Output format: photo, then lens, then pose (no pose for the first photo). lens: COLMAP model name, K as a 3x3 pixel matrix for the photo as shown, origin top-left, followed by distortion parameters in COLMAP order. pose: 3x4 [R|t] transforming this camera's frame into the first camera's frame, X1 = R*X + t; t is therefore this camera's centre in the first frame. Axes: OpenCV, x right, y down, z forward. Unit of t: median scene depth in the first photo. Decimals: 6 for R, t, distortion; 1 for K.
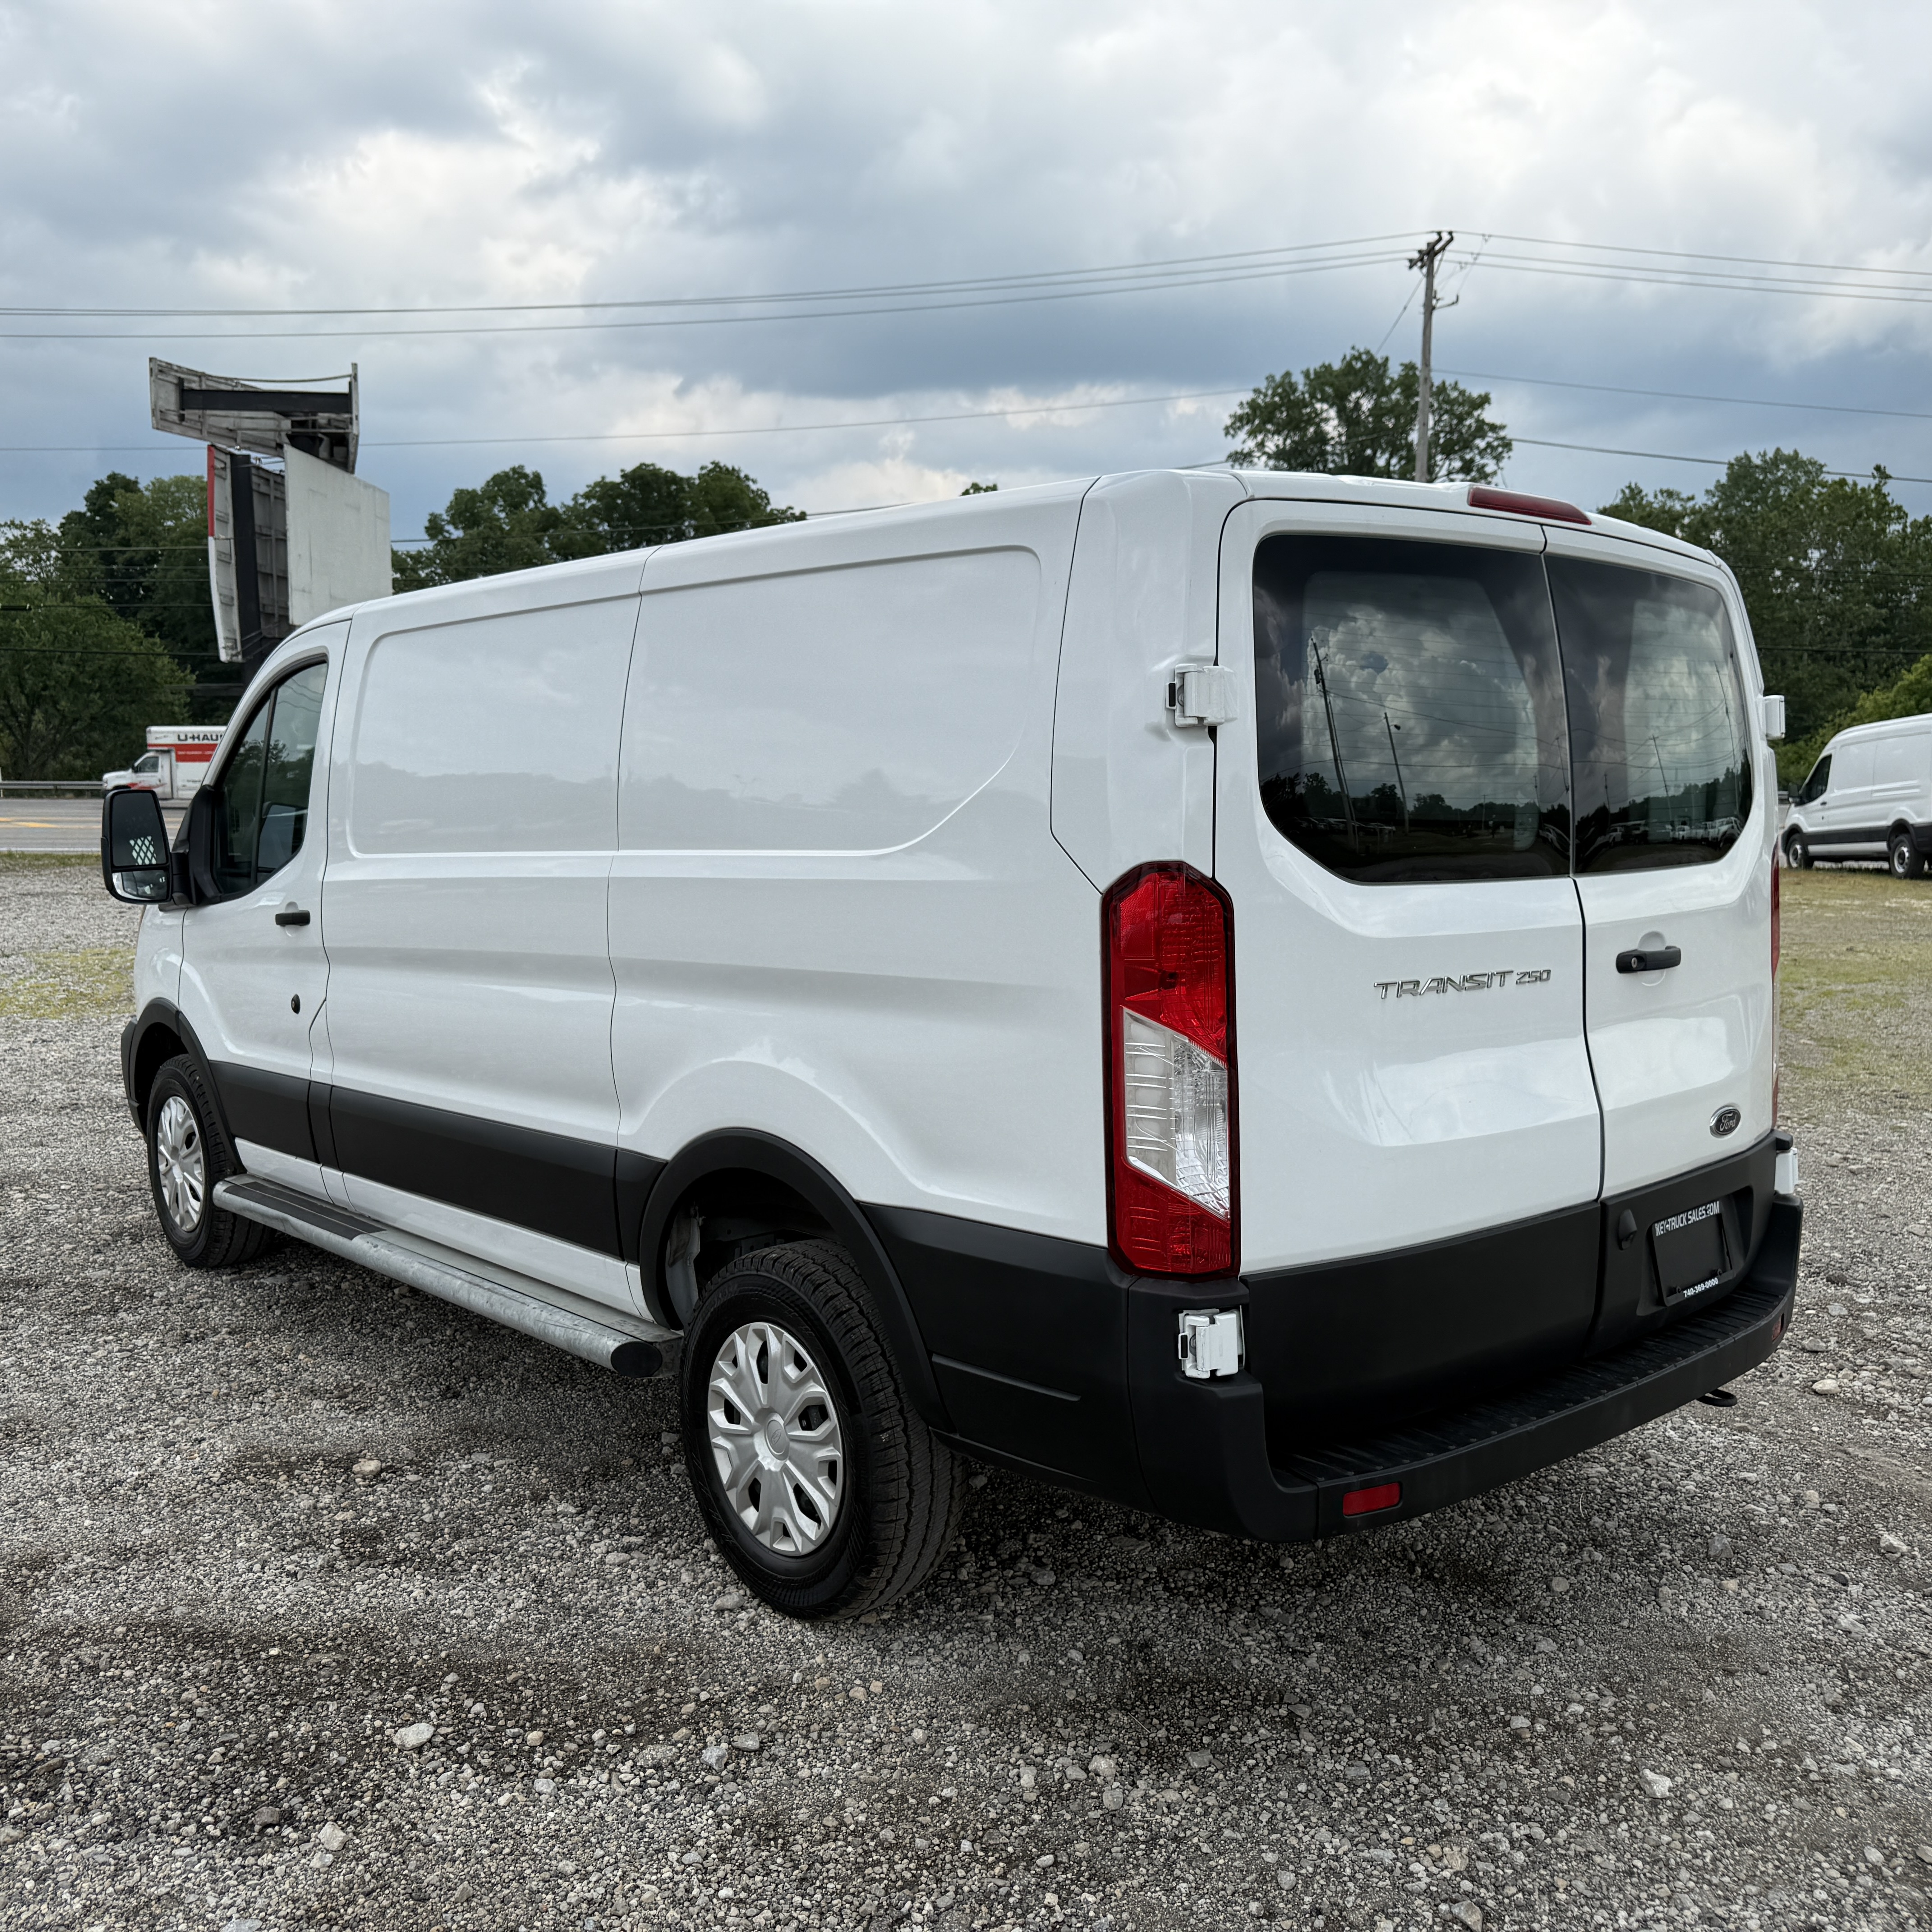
lens RADIAL K [[1842.2, 0, 964.4], [0, 1842.2, 921.8], [0, 0, 1]] dist [0.027680, -0.001253]
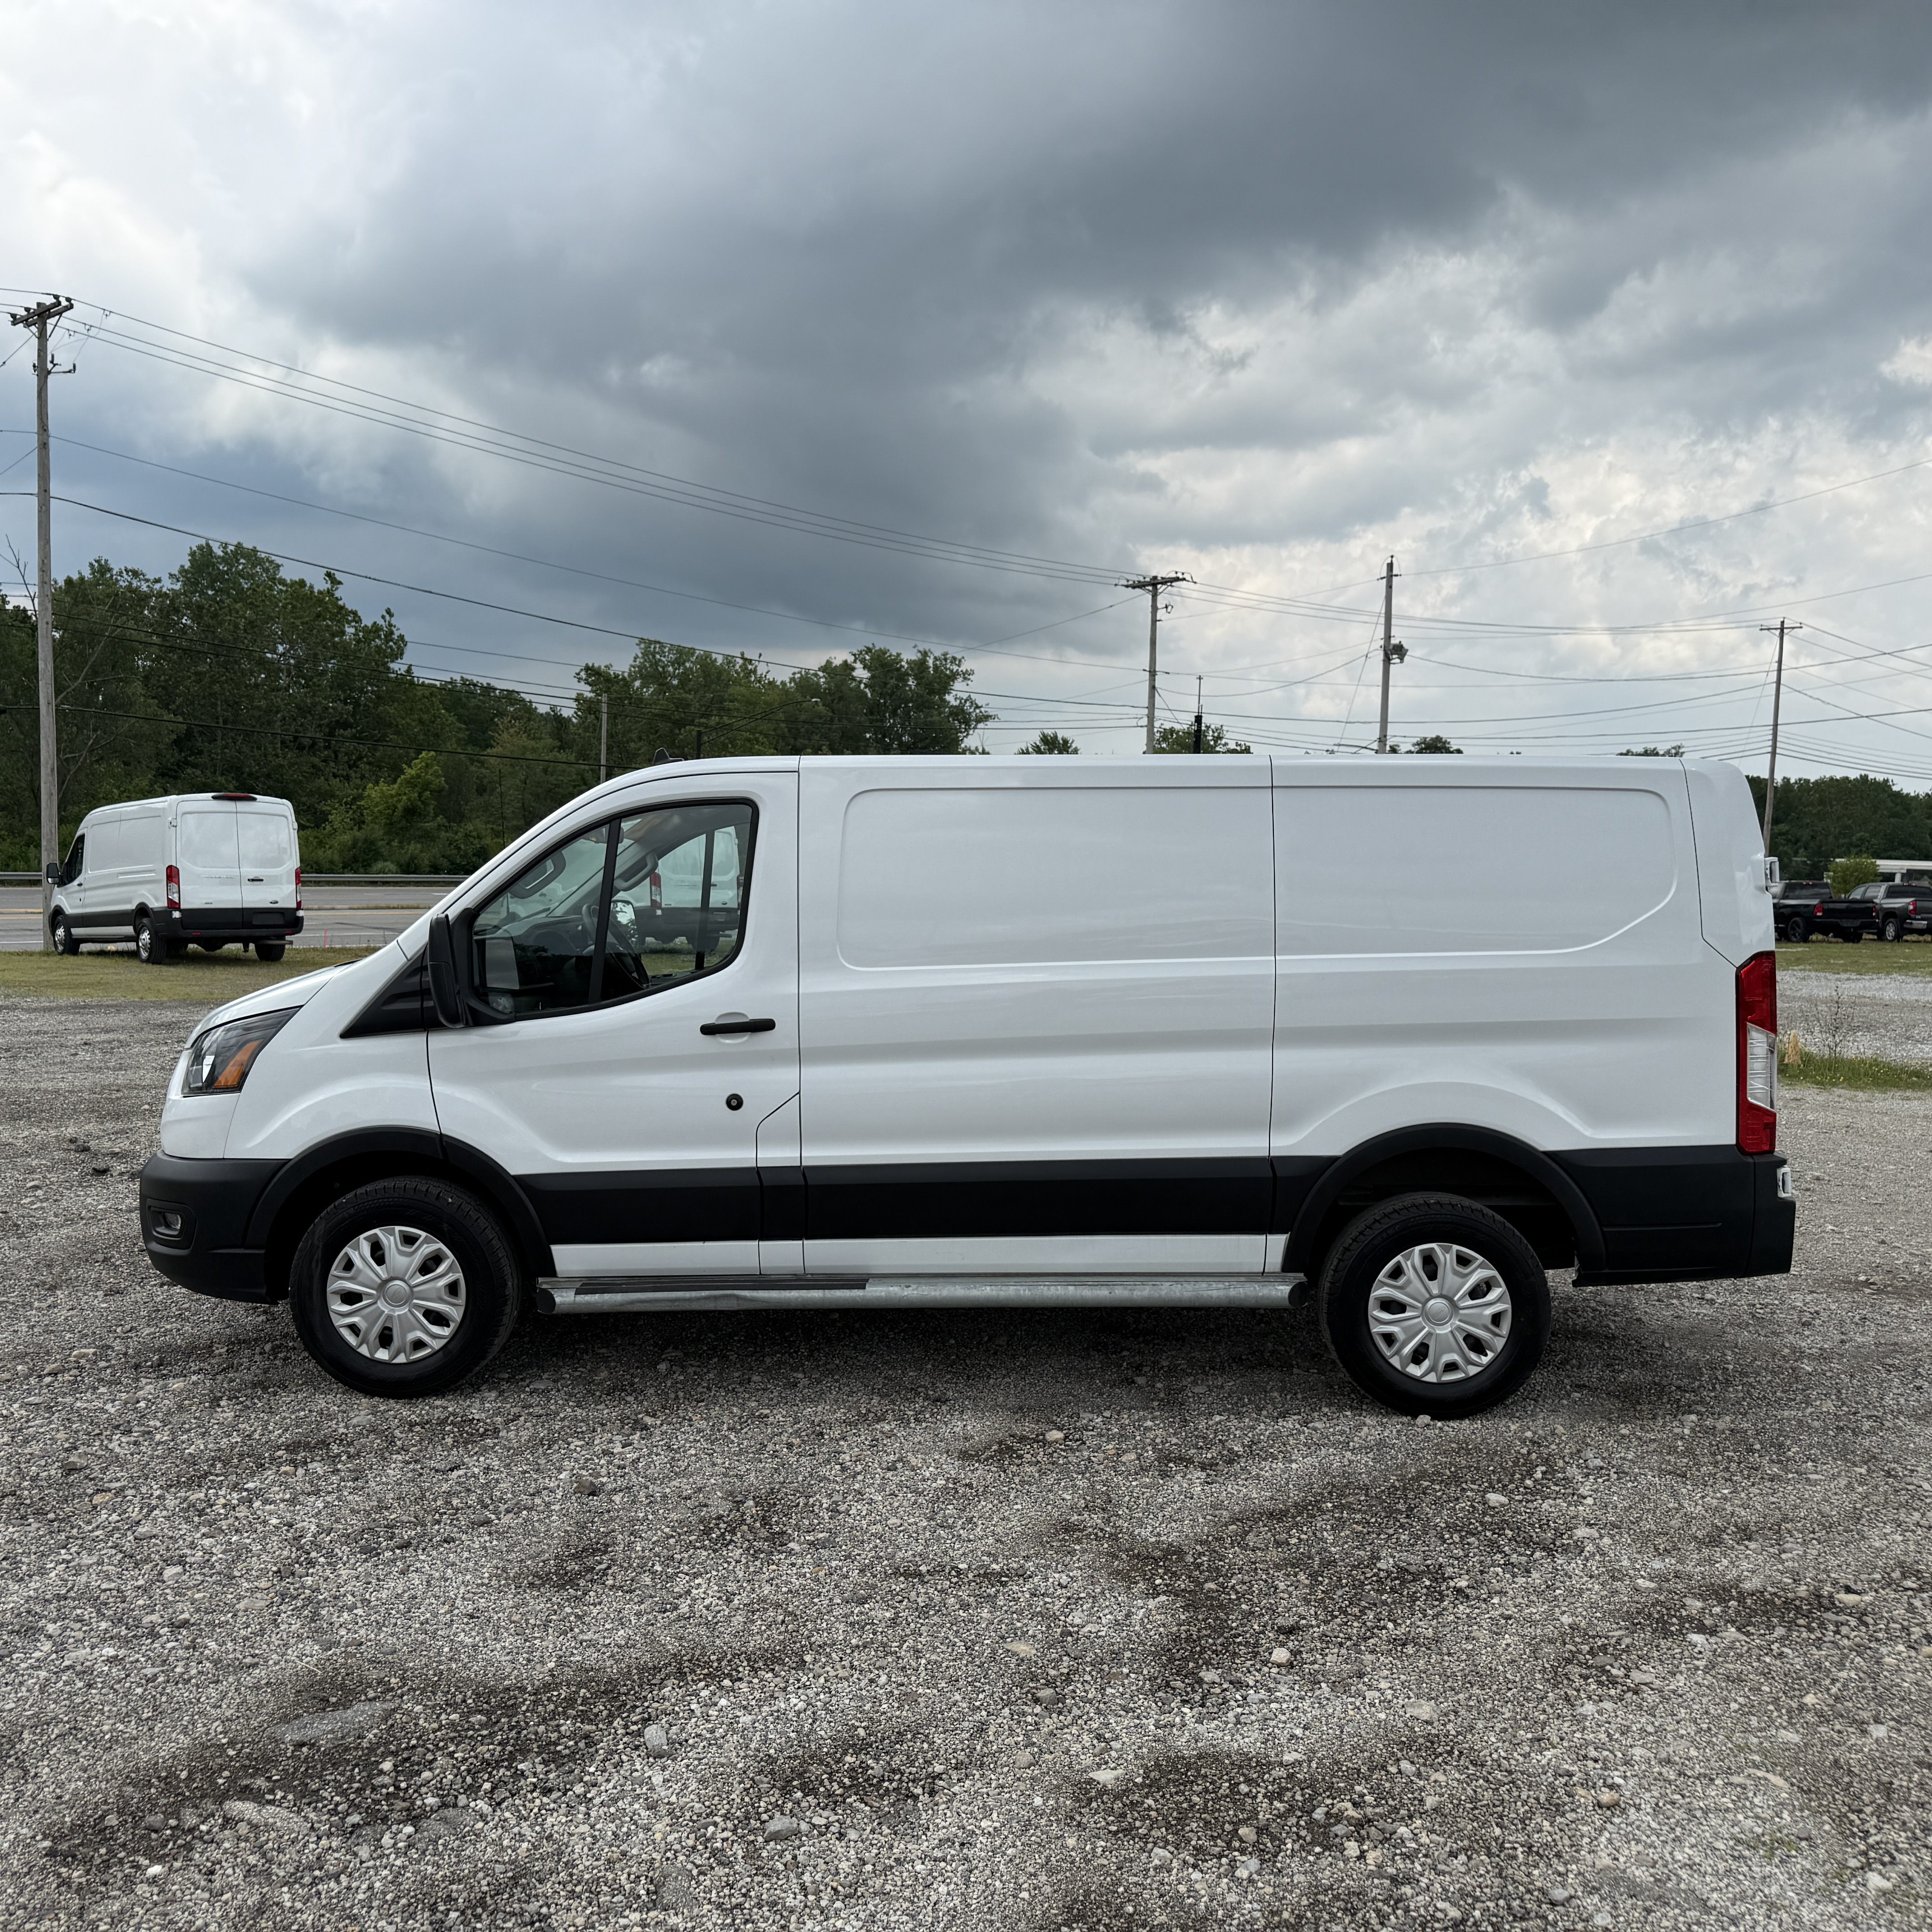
lens RADIAL K [[1854.1, 0, 966.0], [0, 1854.1, 966.0], [0, 0, 1]] dist [-0.015478, -0.012846]
pose [[0.687339, -0.035537, 0.725467, -0.121611], [0.049418, 0.998776, 0.002104, -0.003932], [-0.724654, 0.034405, 0.688253, 0.013123]]
